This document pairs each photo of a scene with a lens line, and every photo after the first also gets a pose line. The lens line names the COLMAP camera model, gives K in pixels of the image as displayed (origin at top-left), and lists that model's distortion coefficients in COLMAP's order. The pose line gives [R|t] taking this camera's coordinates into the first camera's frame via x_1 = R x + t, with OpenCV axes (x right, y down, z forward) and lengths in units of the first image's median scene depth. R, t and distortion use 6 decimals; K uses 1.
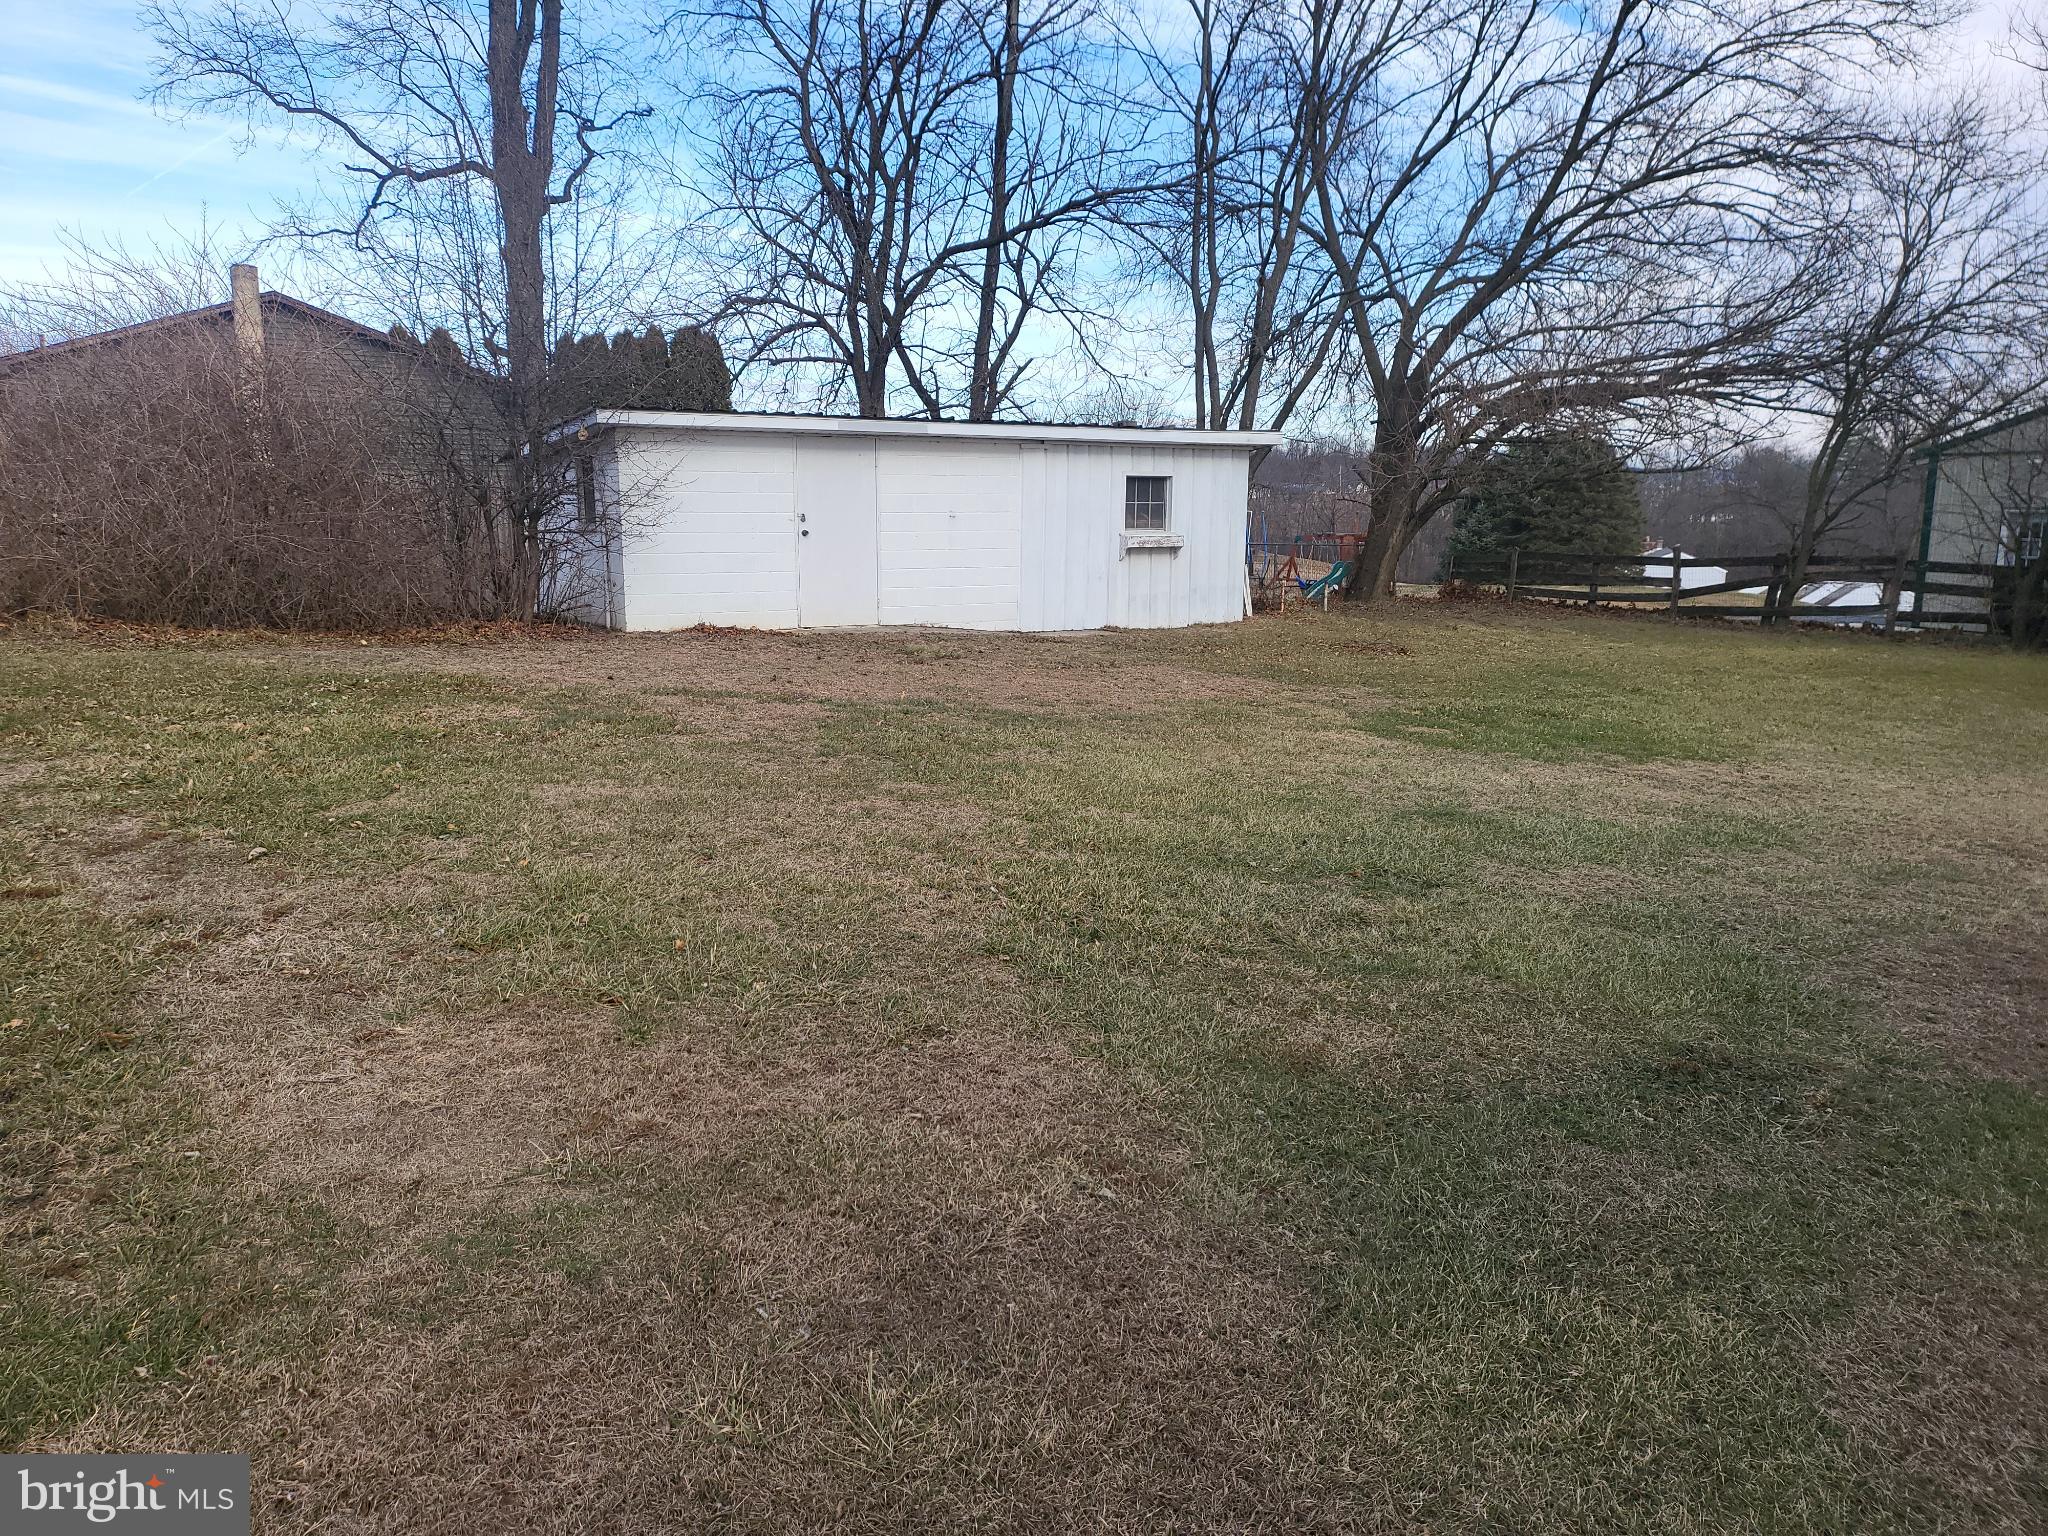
lens RADIAL K [[1440.4, 0, 1012.9], [0, 1440.4, 756.4], [0, 0, 1]] dist [0.076515, -0.085382]
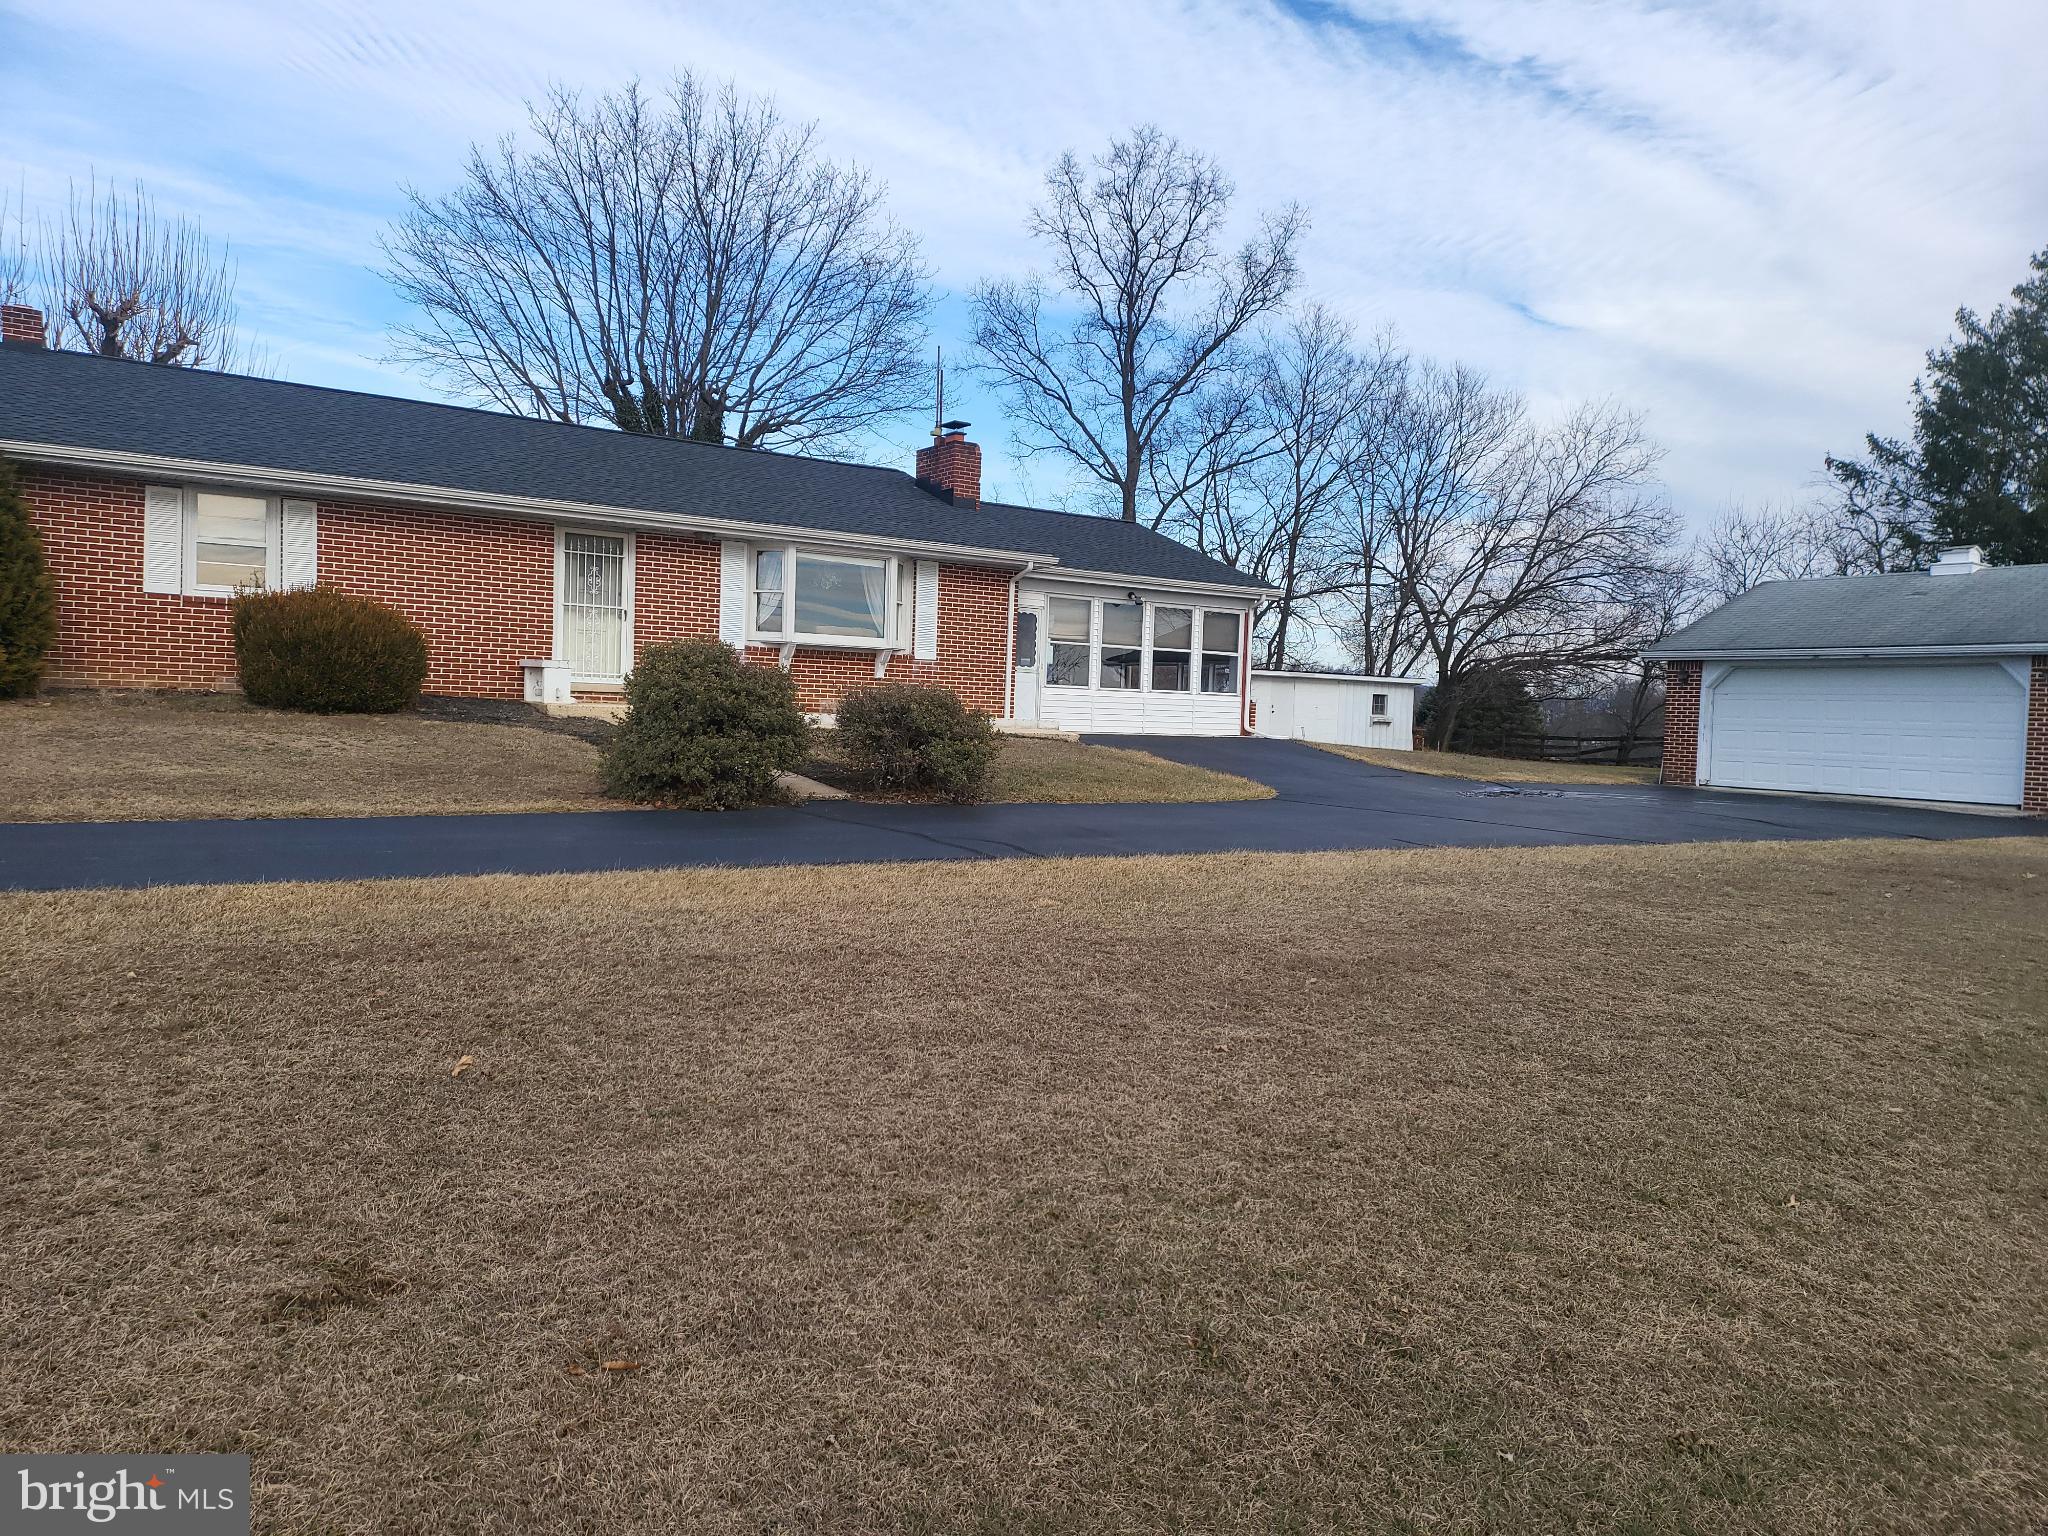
lens RADIAL K [[1440.4, 0, 1024.4], [0, 1440.4, 760.4], [0, 0, 1]] dist [0.076515, -0.085382]
pose [[0.997325, 0.026047, 0.068298, -0.663309], [-0.016344, 0.990164, -0.138952, 0.270898], [-0.071246, 0.137464, 0.987941, -1.385396]]
